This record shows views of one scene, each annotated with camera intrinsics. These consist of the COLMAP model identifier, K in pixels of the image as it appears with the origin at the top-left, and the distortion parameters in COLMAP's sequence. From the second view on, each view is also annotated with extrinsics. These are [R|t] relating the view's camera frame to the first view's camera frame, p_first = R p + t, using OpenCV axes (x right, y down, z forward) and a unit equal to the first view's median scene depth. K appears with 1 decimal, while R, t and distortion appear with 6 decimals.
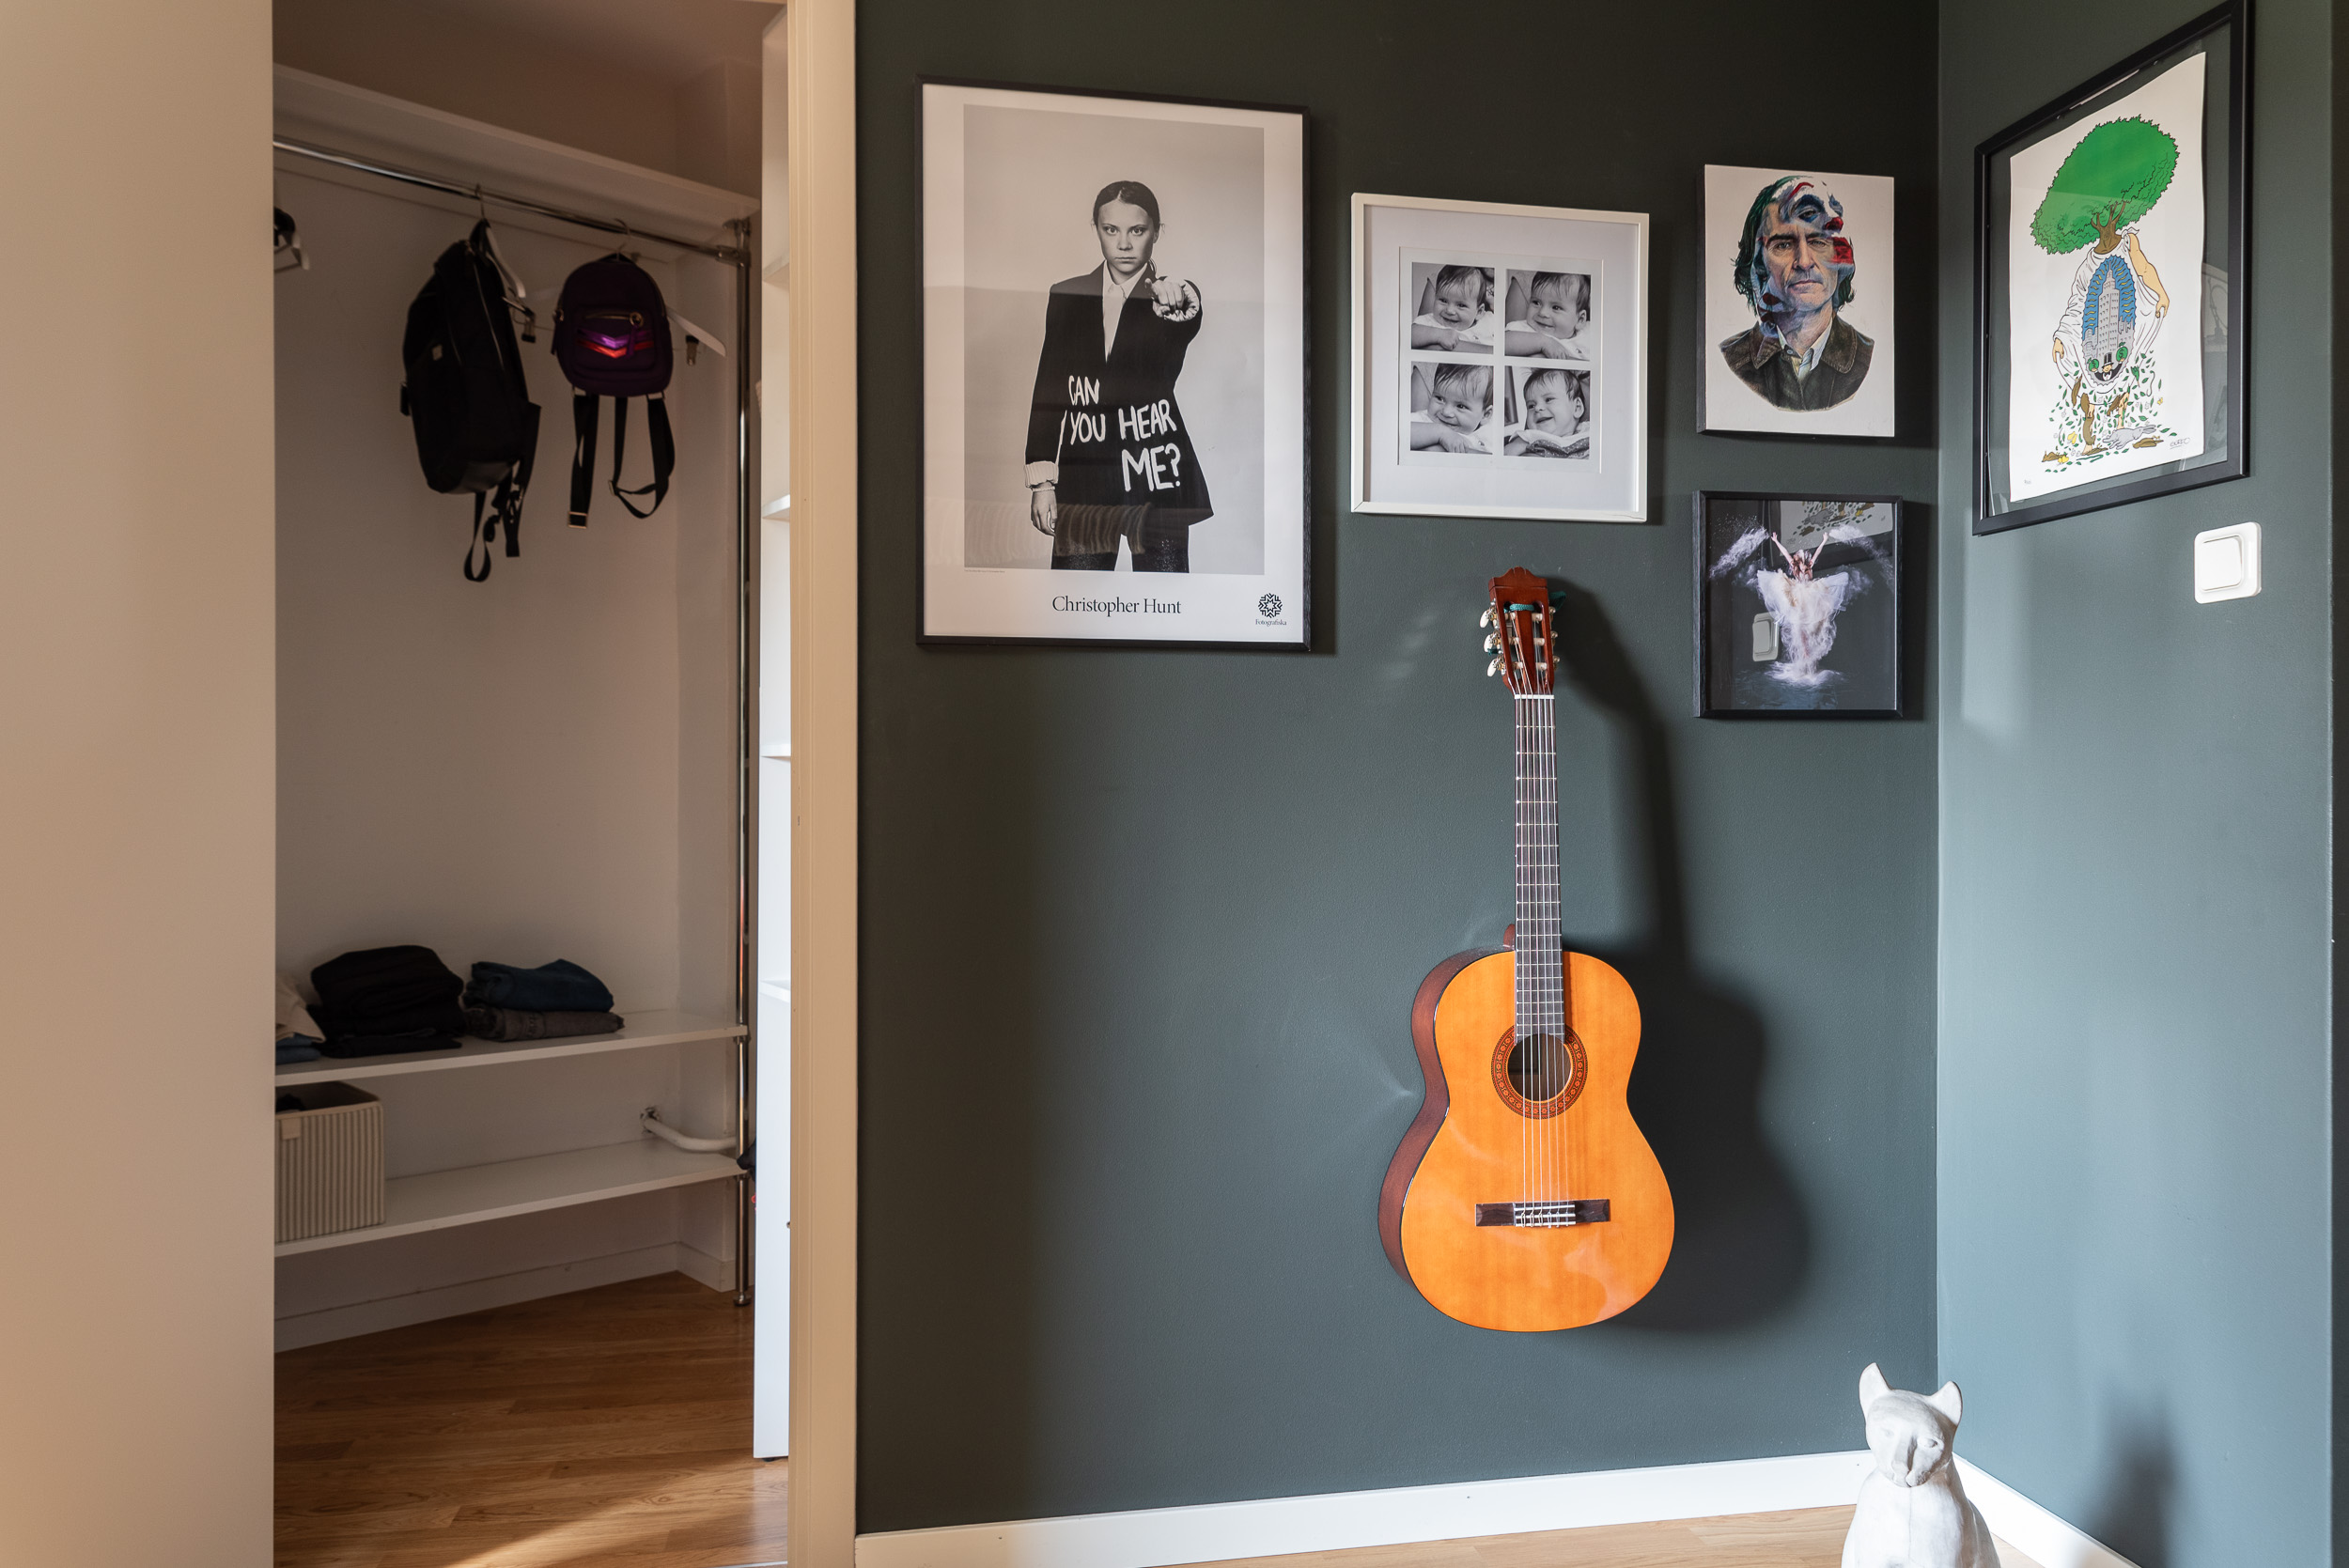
lens RADIAL K [[1592.1, 0, 1174.7], [0, 1592.1, 791.9], [0, 0, 1]] dist [0.004290, 0.001695]
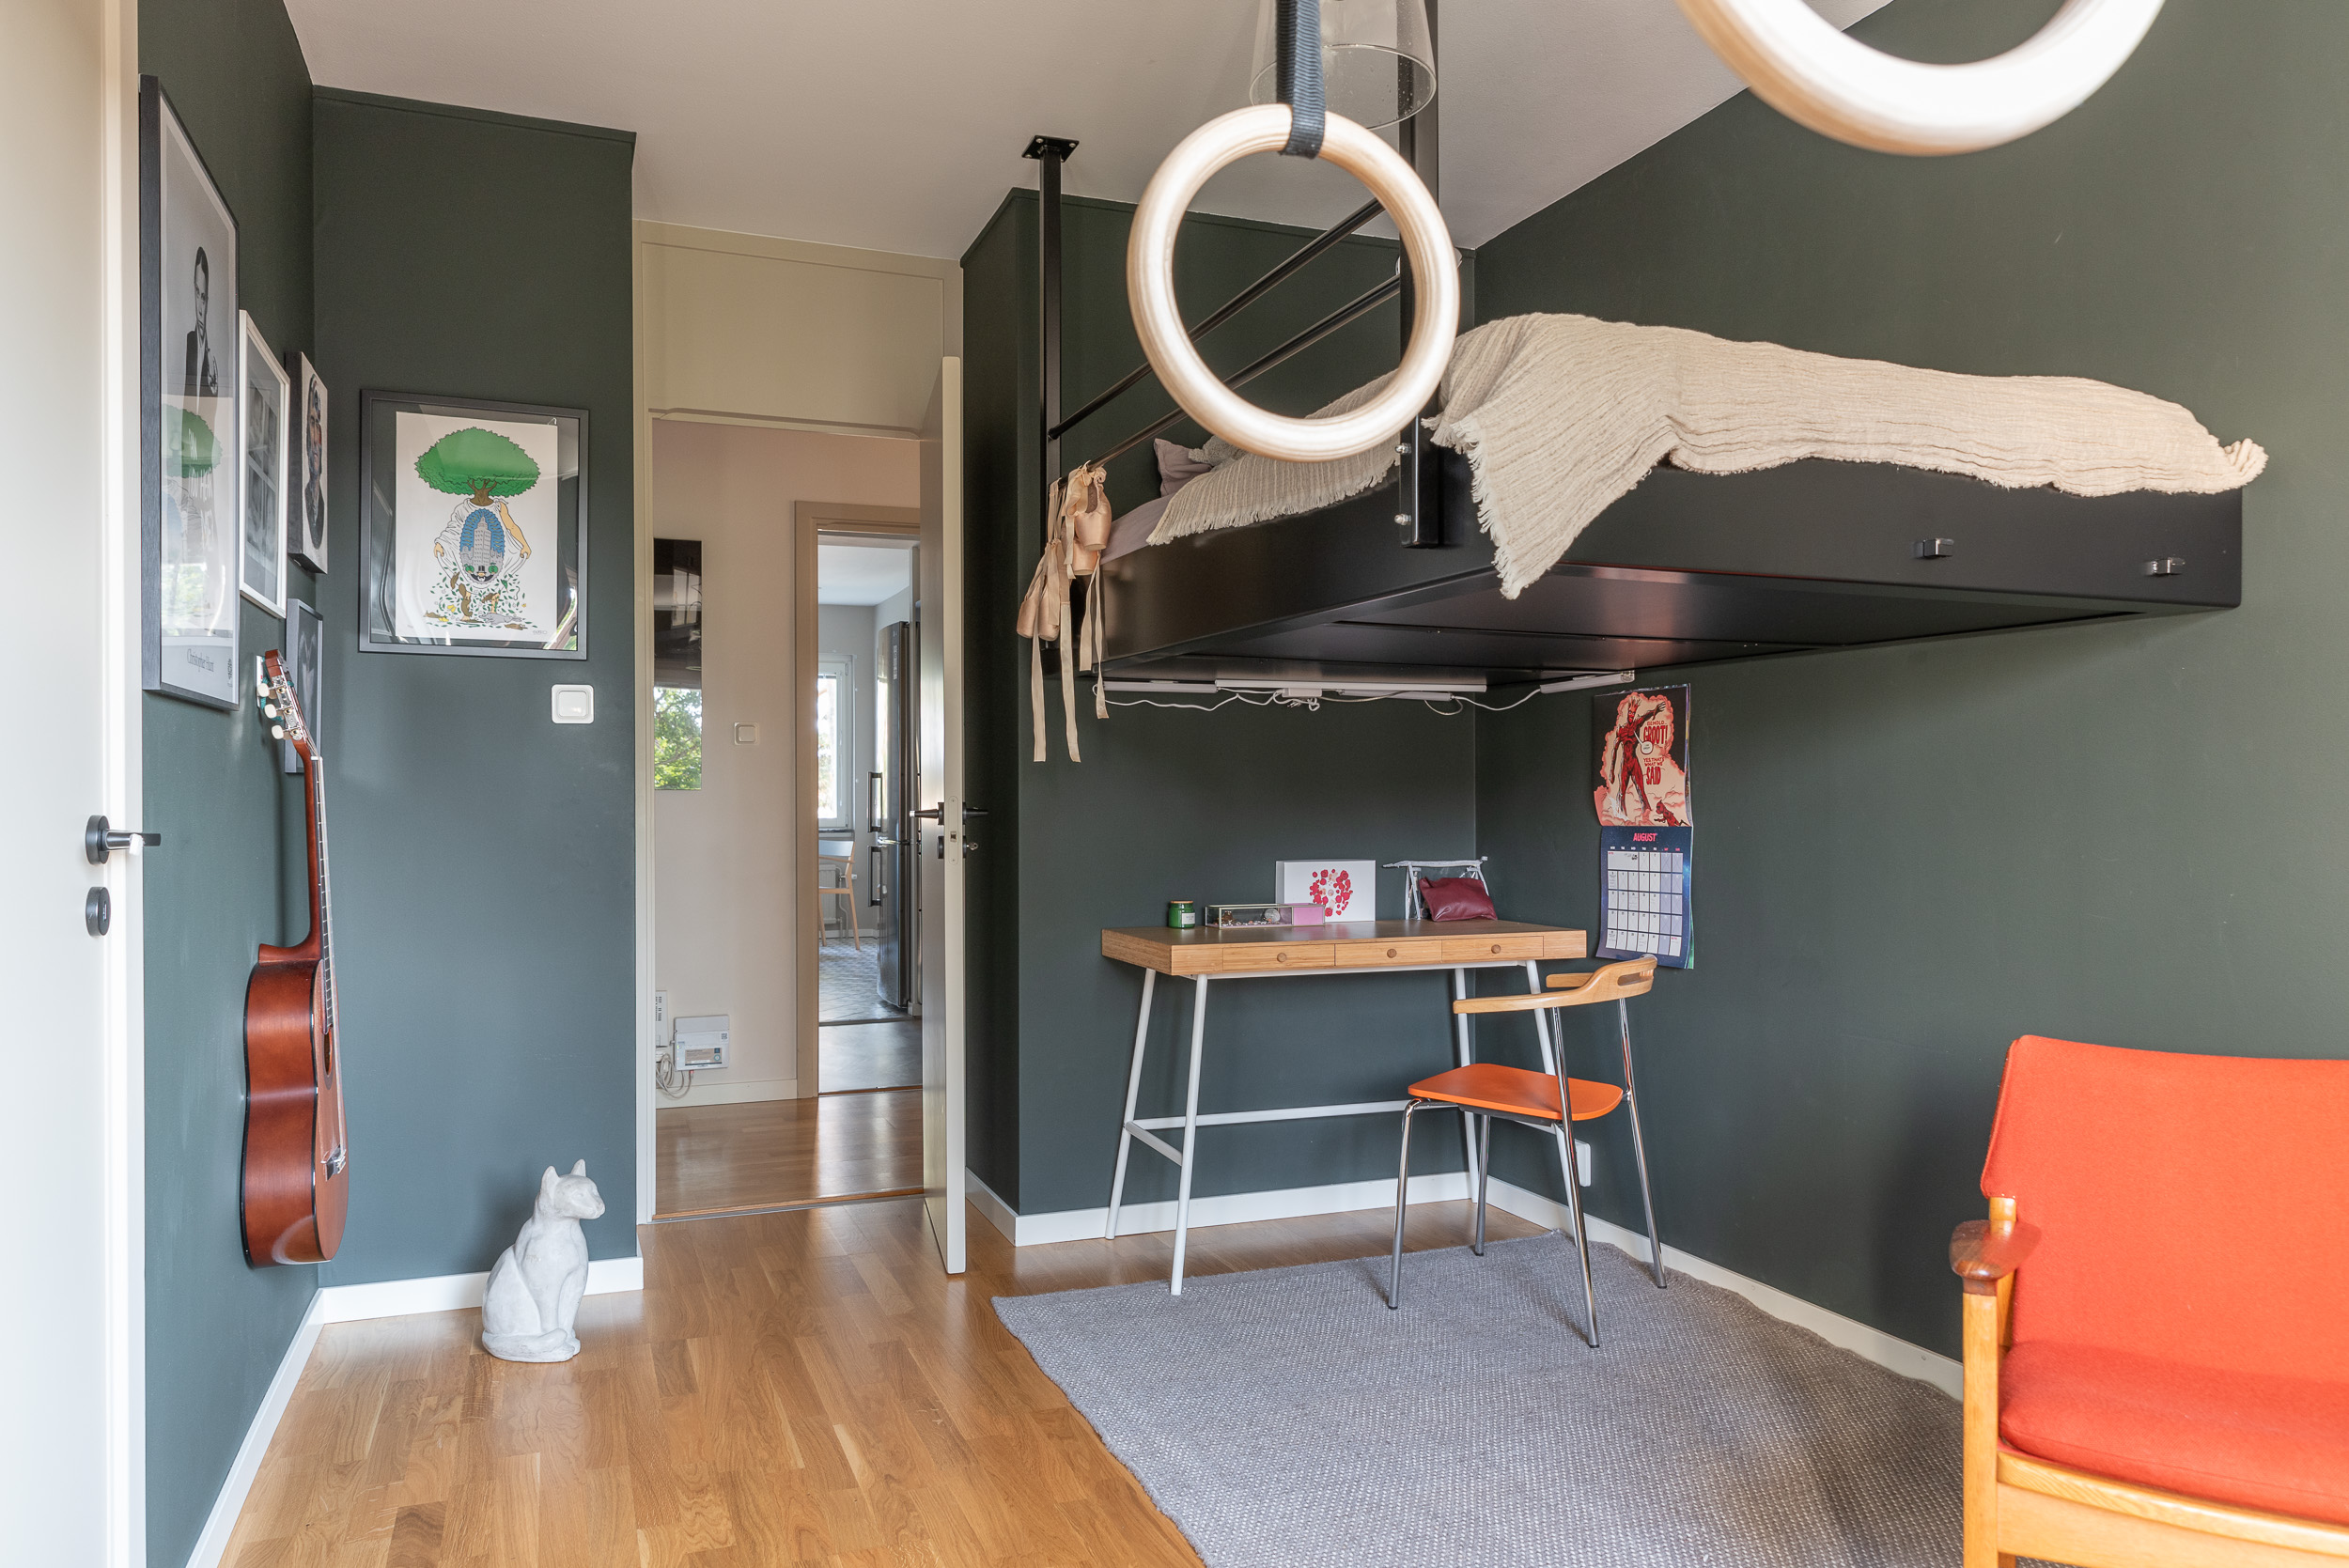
lens RADIAL K [[1592.1, 0, 1175.1], [0, 1592.1, 788.3], [0, 0, 1]] dist [0.004290, 0.001695]
pose [[-0.190845, 0.004165, 0.981611, -1.101338], [-0.003743, 0.999981, -0.004971, -0.030009], [-0.981613, -0.004623, -0.190826, 0.544355]]
